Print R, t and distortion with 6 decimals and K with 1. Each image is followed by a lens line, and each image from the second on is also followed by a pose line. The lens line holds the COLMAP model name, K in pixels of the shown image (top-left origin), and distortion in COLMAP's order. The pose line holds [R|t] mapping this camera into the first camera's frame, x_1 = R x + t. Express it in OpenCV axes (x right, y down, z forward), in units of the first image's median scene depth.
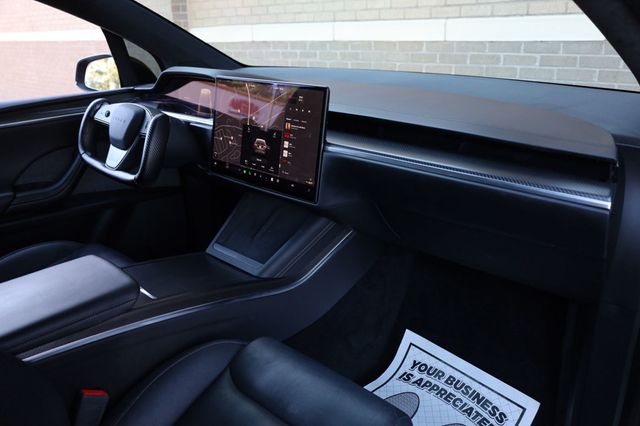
lens RADIAL K [[534.8, 0, 324.0], [0, 534.8, 210.7], [0, 0, 1]] dist [0.013782, 0.017089]
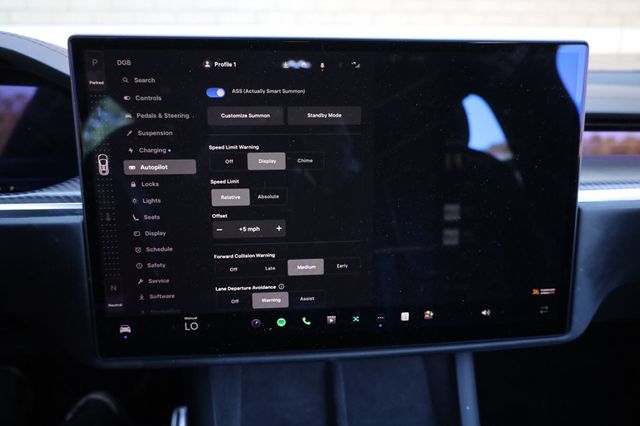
lens RADIAL K [[459.5, 0, 320.8], [0, 459.5, 213.7], [0, 0, 1]] dist [-0.005437, 0.007340]
pose [[0.639905, -0.221122, 0.735953, -0.328057], [0.240669, 0.967193, 0.081340, -0.155839], [-0.729794, 0.125071, 0.672129, 0.786497]]
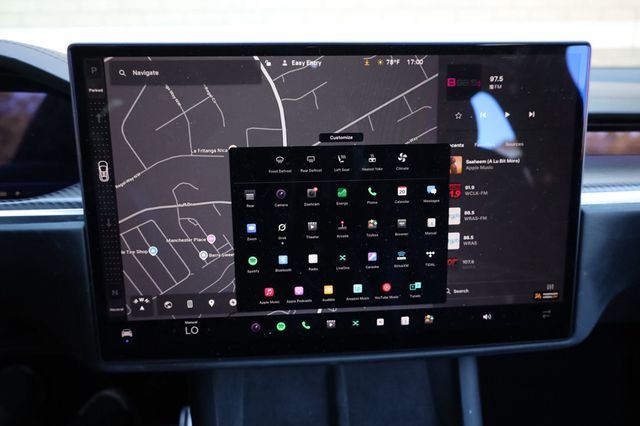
lens RADIAL K [[459.5, 0, 320.6], [0, 459.5, 213.3], [0, 0, 1]] dist [-0.005437, 0.007340]
pose [[0.656909, -0.227242, 0.718910, -0.322176], [0.246996, 0.965744, 0.079570, -0.158095], [-0.712365, 0.125297, 0.690534, 0.780564]]
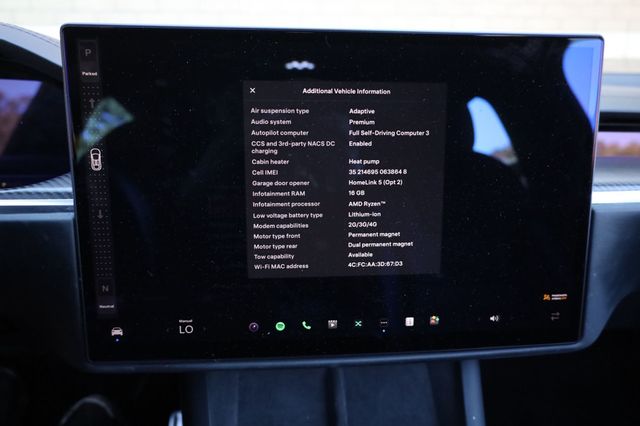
lens RADIAL K [[459.5, 0, 320.5], [0, 459.5, 214.1], [0, 0, 1]] dist [-0.005437, 0.007340]
pose [[0.646394, -0.208990, 0.733824, -0.319563], [0.231984, 0.970057, 0.071923, -0.152052], [-0.726882, 0.123745, 0.675522, 0.794608]]
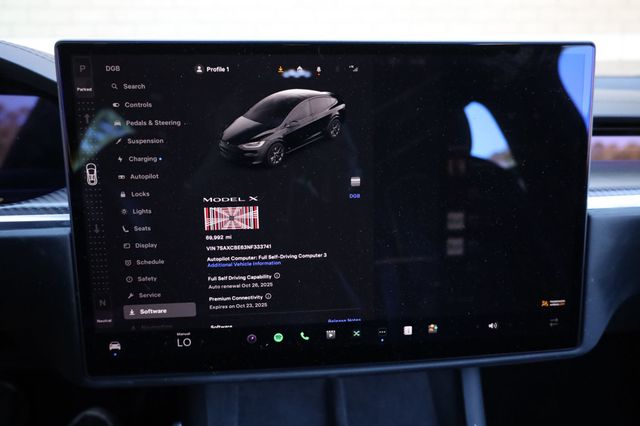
lens RADIAL K [[459.5, 0, 320.4], [0, 459.5, 212.8], [0, 0, 1]] dist [-0.005437, 0.007340]
pose [[0.643091, -0.209381, 0.736609, -0.317734], [0.249146, 0.966770, 0.057288, -0.154220], [-0.724127, 0.146682, 0.673888, 0.792228]]
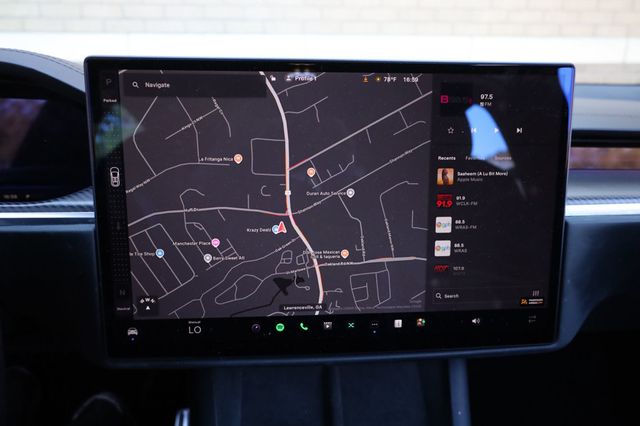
lens RADIAL K [[459.5, 0, 320.9], [0, 459.5, 212.7], [0, 0, 1]] dist [-0.005437, 0.007340]
pose [[0.651920, -0.204441, 0.730208, -0.335300], [0.230464, 0.970836, 0.066057, -0.159749], [-0.722417, 0.125223, 0.680024, 0.771673]]
